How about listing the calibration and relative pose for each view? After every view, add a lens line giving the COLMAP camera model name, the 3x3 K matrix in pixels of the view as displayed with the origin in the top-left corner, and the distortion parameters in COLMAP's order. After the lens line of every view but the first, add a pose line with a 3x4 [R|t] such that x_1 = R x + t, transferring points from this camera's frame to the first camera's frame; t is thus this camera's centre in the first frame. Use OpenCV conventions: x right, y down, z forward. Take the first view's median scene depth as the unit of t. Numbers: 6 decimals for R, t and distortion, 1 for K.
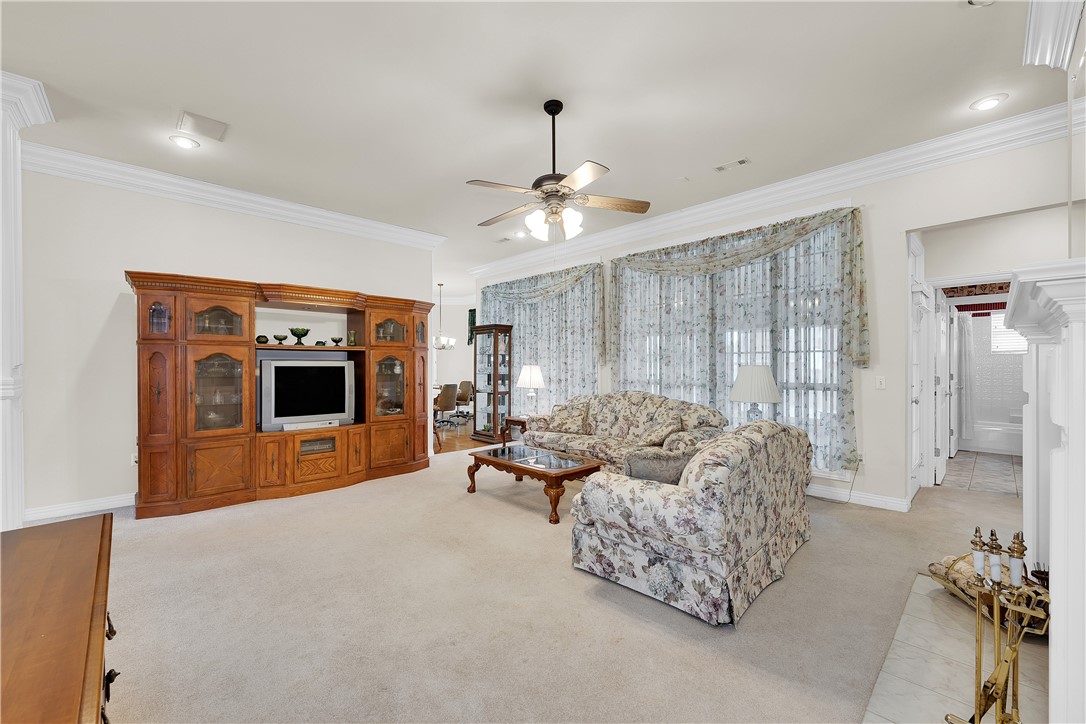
lens RADIAL K [[437.7, 0, 544.3], [0, 437.7, 365.2], [0, 0, 1]] dist [0.001046, -0.000007]
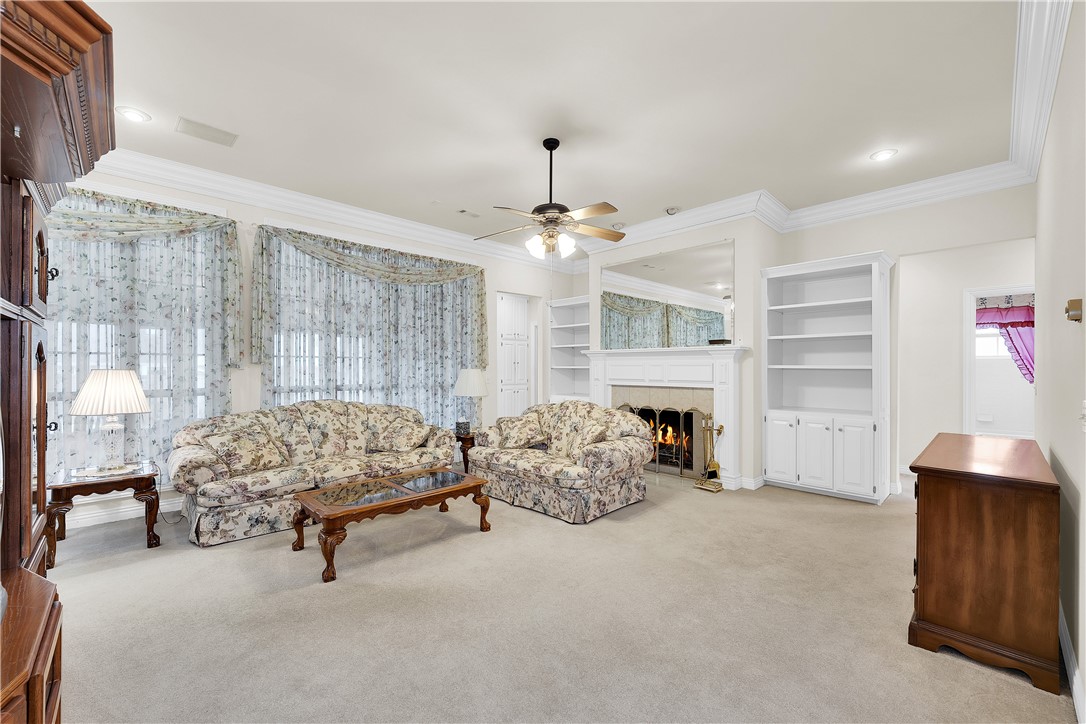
lens RADIAL K [[443.3, 0, 542.2], [0, 443.3, 368.3], [0, 0, 1]] dist [0.007539, -0.000016]
pose [[-0.004065, -0.002253, 0.999989, -0.793390], [0.001943, 0.999996, 0.002261, -0.003590], [-0.999990, 0.001952, -0.004061, 0.716738]]
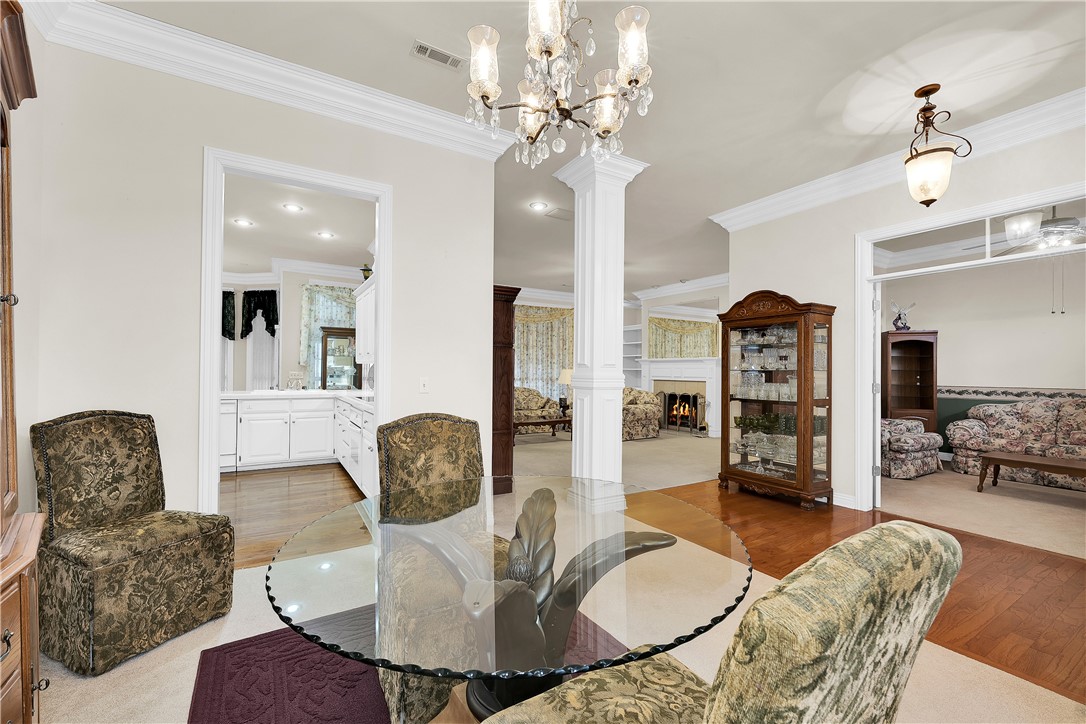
lens RADIAL K [[443.3, 0, 542.2], [0, 443.3, 368.3], [0, 0, 1]] dist [0.007539, -0.000016]
pose [[0.219820, 0.017863, 0.975377, -1.735109], [-0.002239, 0.999839, -0.017806, 0.034939], [-0.975538, 0.001730, 0.219824, 0.549219]]
